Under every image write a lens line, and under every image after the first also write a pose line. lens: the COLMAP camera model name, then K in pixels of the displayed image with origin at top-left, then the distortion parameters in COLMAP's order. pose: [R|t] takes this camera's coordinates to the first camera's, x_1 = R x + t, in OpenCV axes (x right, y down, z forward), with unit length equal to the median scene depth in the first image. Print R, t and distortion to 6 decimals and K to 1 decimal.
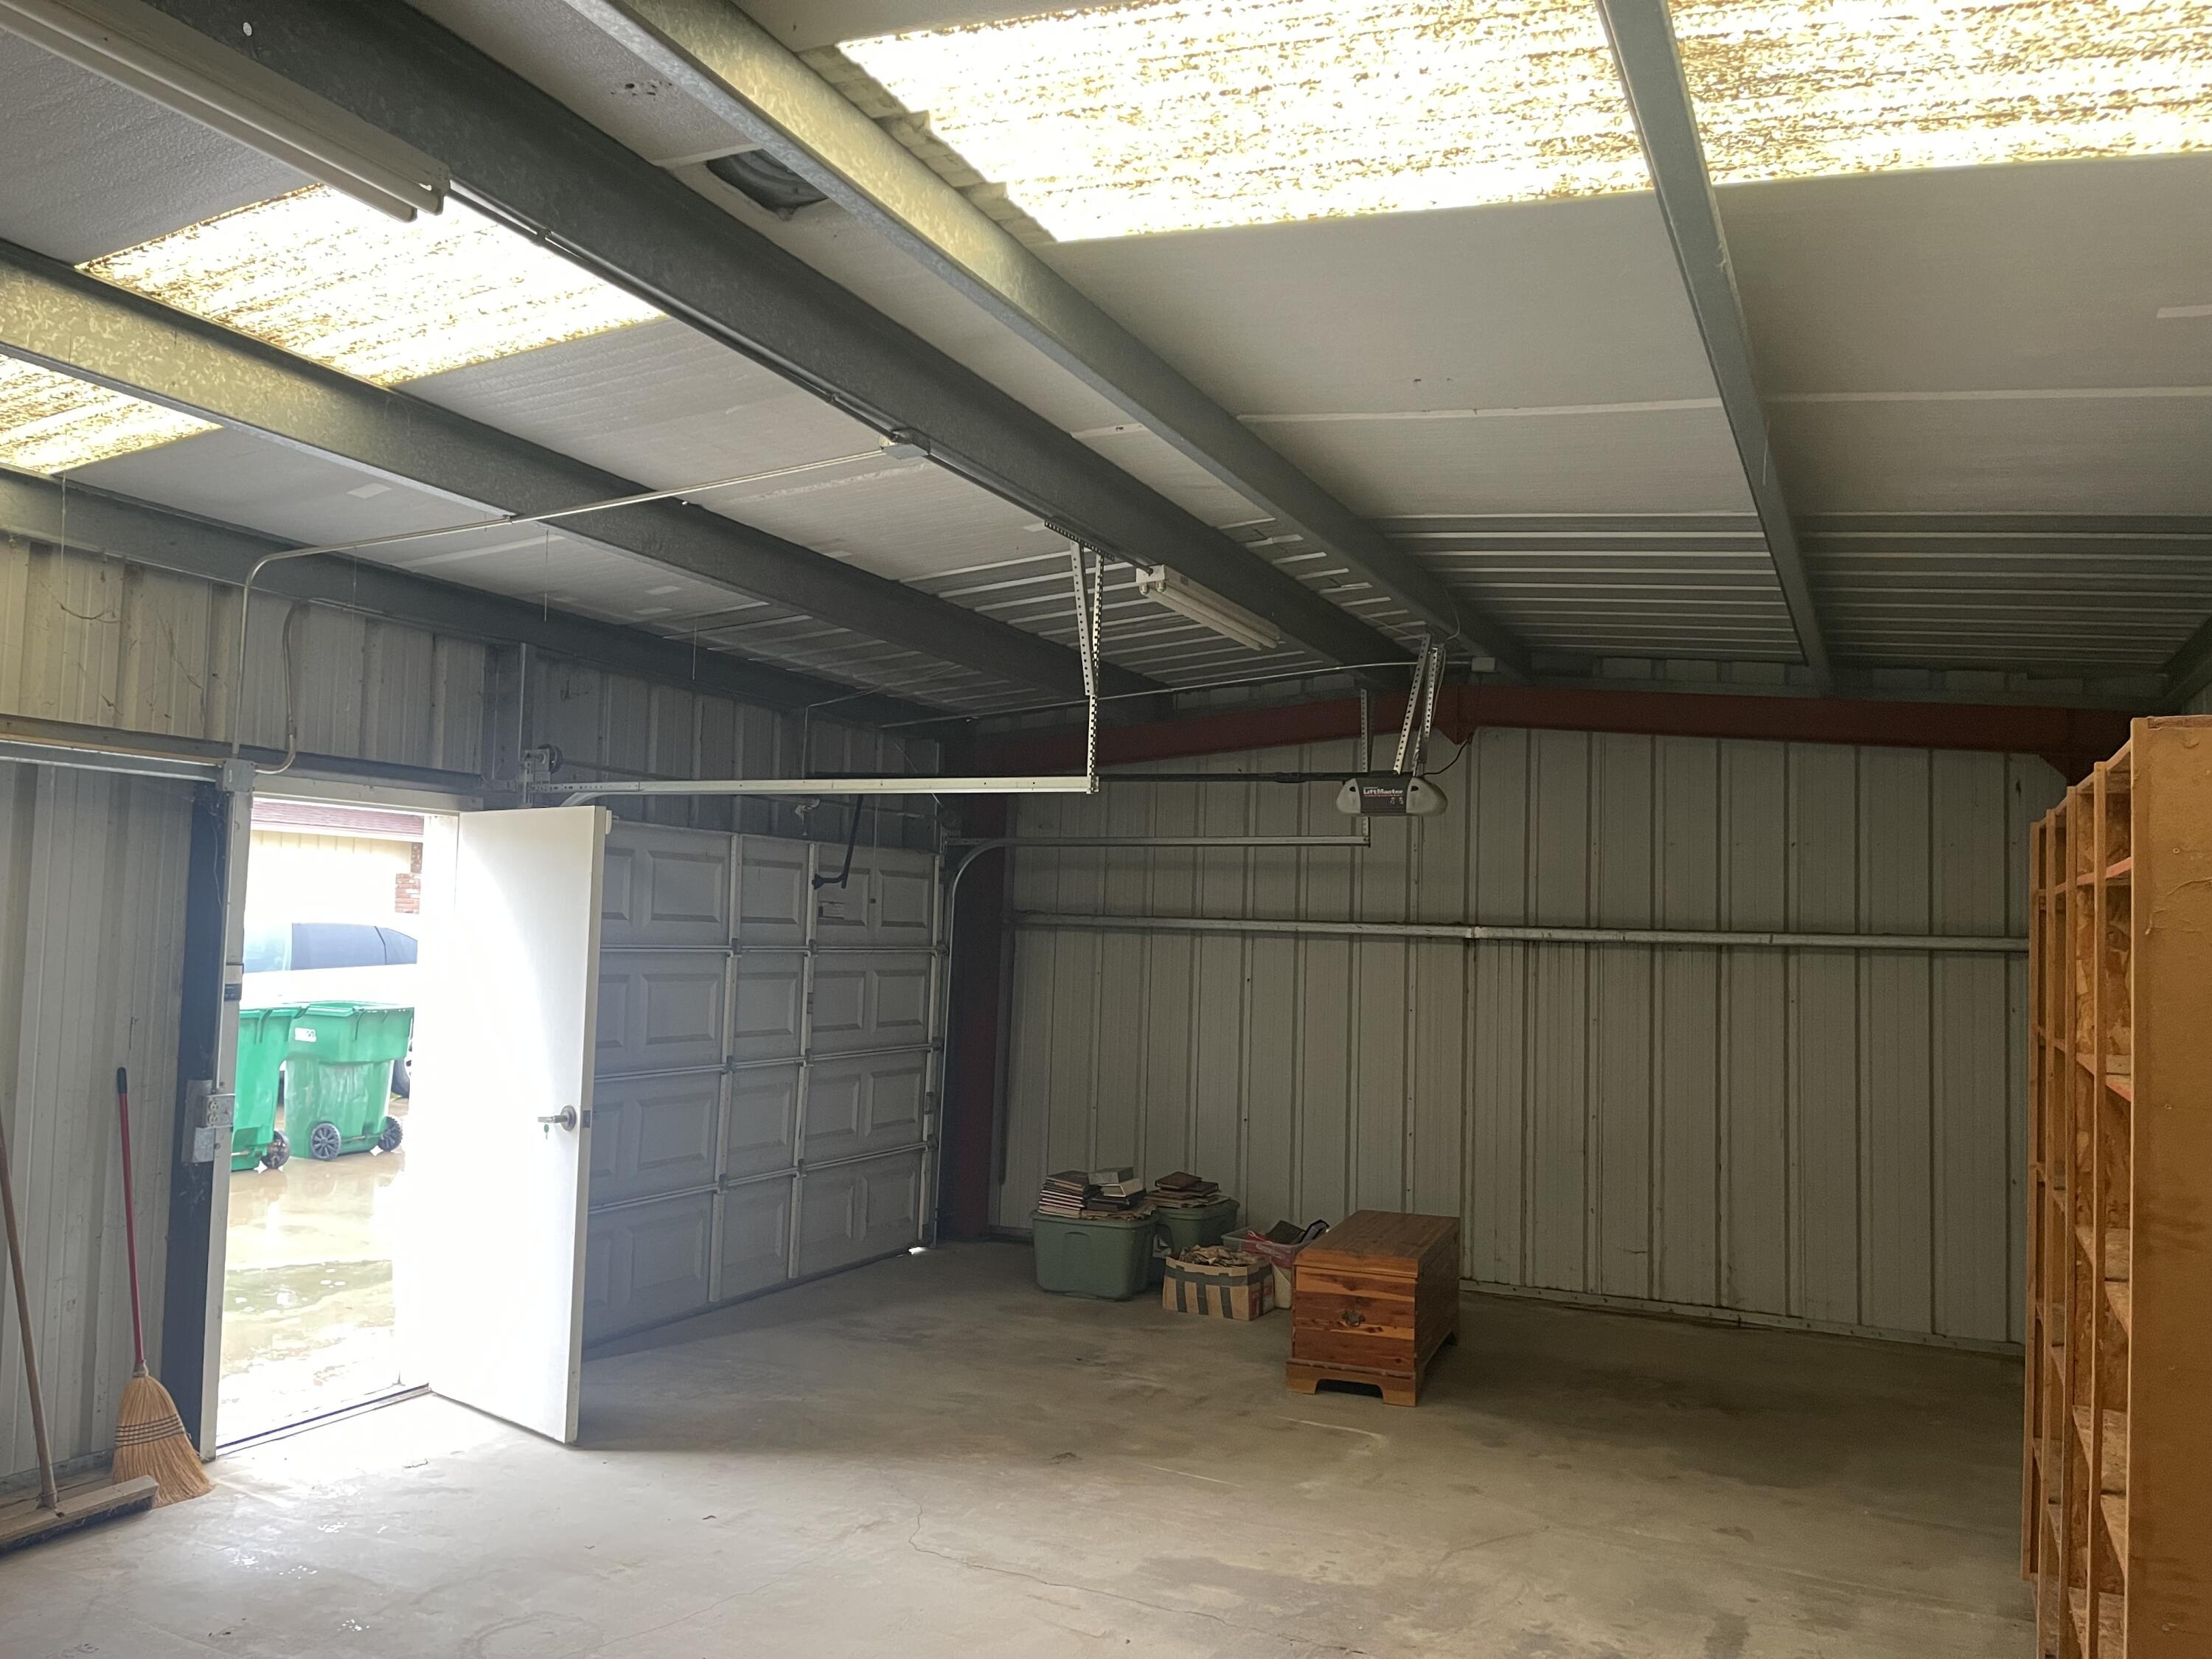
lens RADIAL K [[1668.3, 0, 1100.8], [0, 1668.3, 838.2], [0, 0, 1]] dist [0.068289, -0.065825]
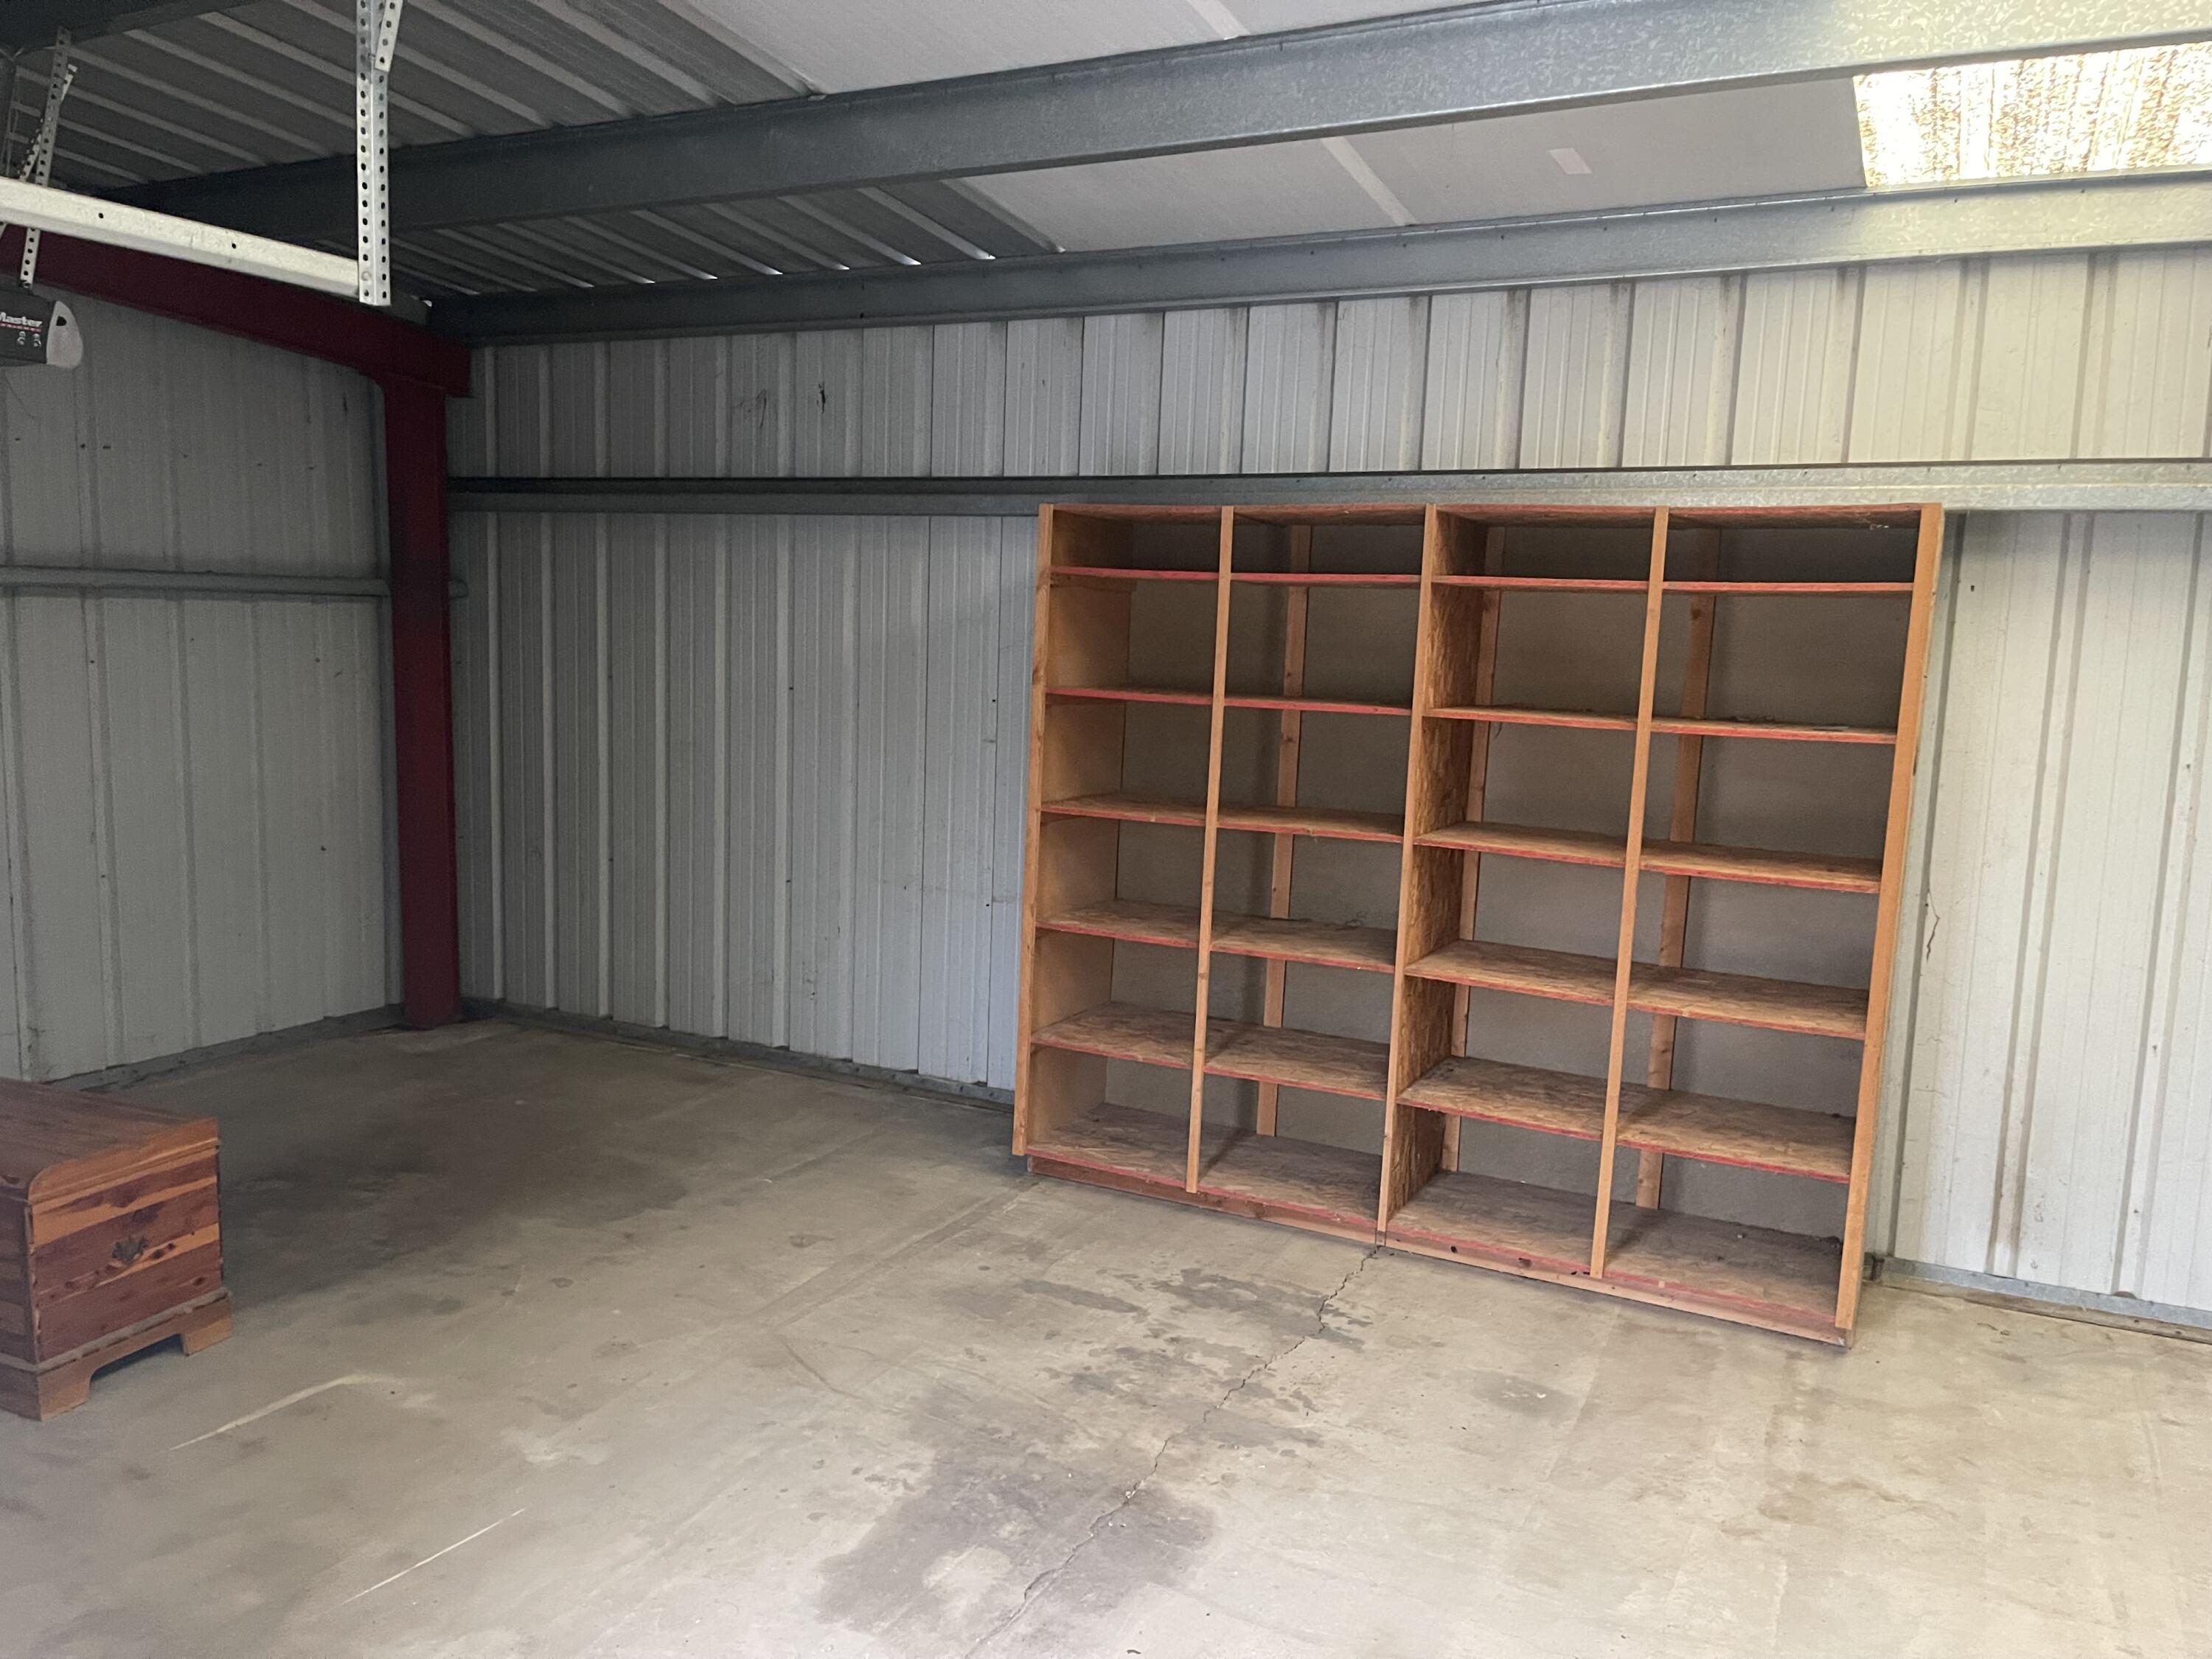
lens RADIAL K [[1668.3, 0, 1103.3], [0, 1668.3, 824.5], [0, 0, 1]] dist [0.068289, -0.065825]
pose [[0.030411, -0.146974, 0.988673, -0.509778], [-0.085417, 0.985130, 0.149074, 0.028071], [-0.995881, -0.088983, 0.017405, 0.838724]]
